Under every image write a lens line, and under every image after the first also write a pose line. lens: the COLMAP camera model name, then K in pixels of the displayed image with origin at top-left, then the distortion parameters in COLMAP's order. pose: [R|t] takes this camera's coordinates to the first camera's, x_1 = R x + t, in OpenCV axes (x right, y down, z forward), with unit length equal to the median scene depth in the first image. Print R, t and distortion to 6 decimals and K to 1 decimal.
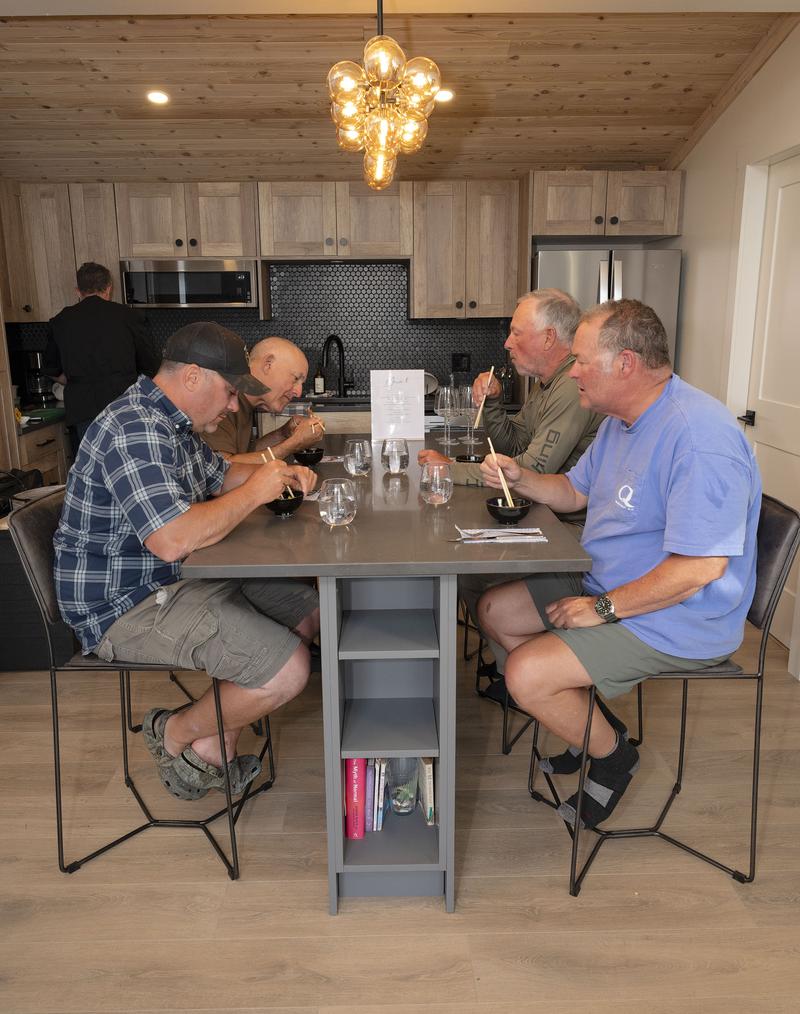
lens RADIAL K [[808.9, 0, 390.7], [0, 808.9, 505.1], [0, 0, 1]] dist [-0.009976, 0.021052]
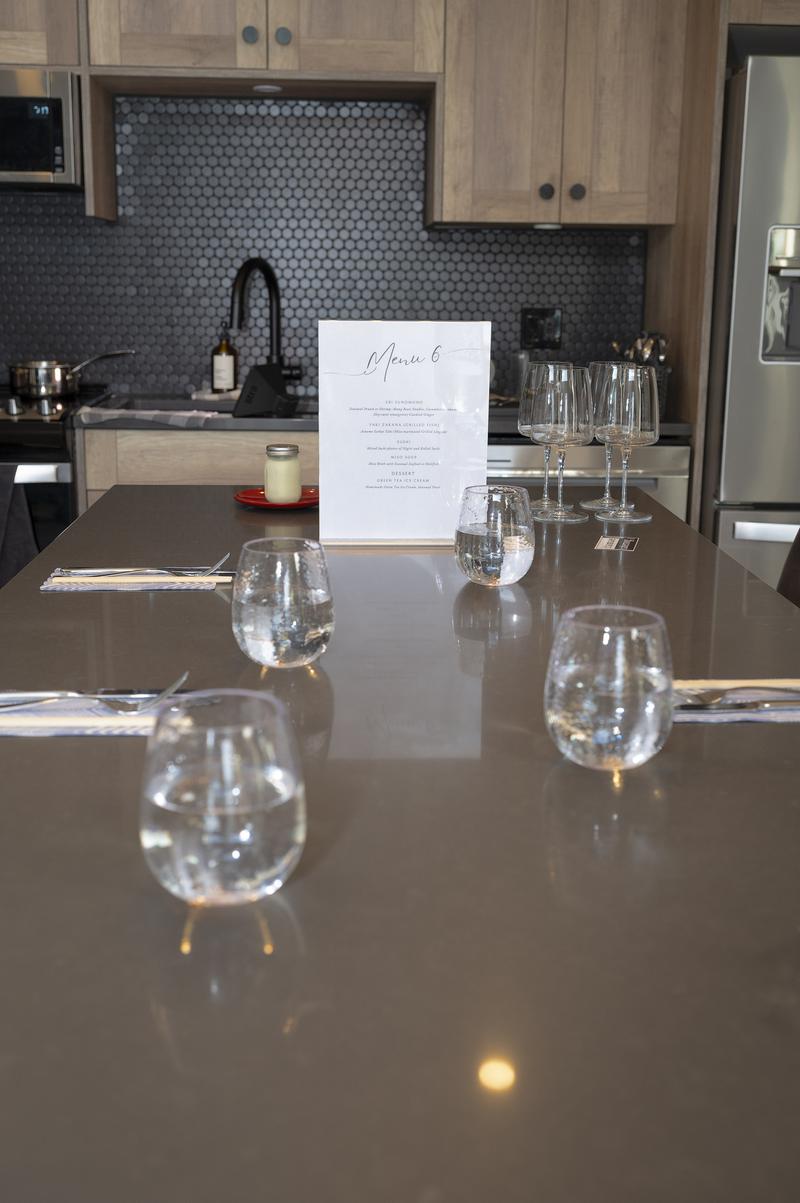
lens RADIAL K [[1406.5, 0, 391.5], [0, 1406.5, 595.1], [0, 0, 1]] dist [0.002119, 0.000000]
pose [[0.999616, 0.018053, 0.021035, -0.010996], [-0.017925, 0.999820, -0.006285, -0.025097], [-0.021144, 0.005906, 0.999759, 0.253025]]
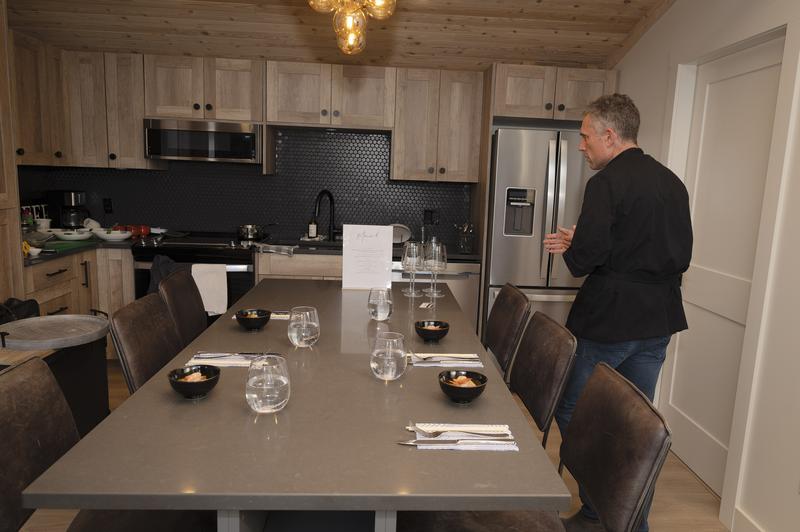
lens RADIAL K [[583.4, 0, 407.2], [0, 583.4, 266.3], [0, 0, 1]] dist [-0.004409, 0.010387]
pose [[0.998265, 0.043415, 0.039764, 0.021848], [-0.040156, 0.996033, -0.079403, -0.036125], [-0.043054, 0.077669, 0.996049, 0.153593]]
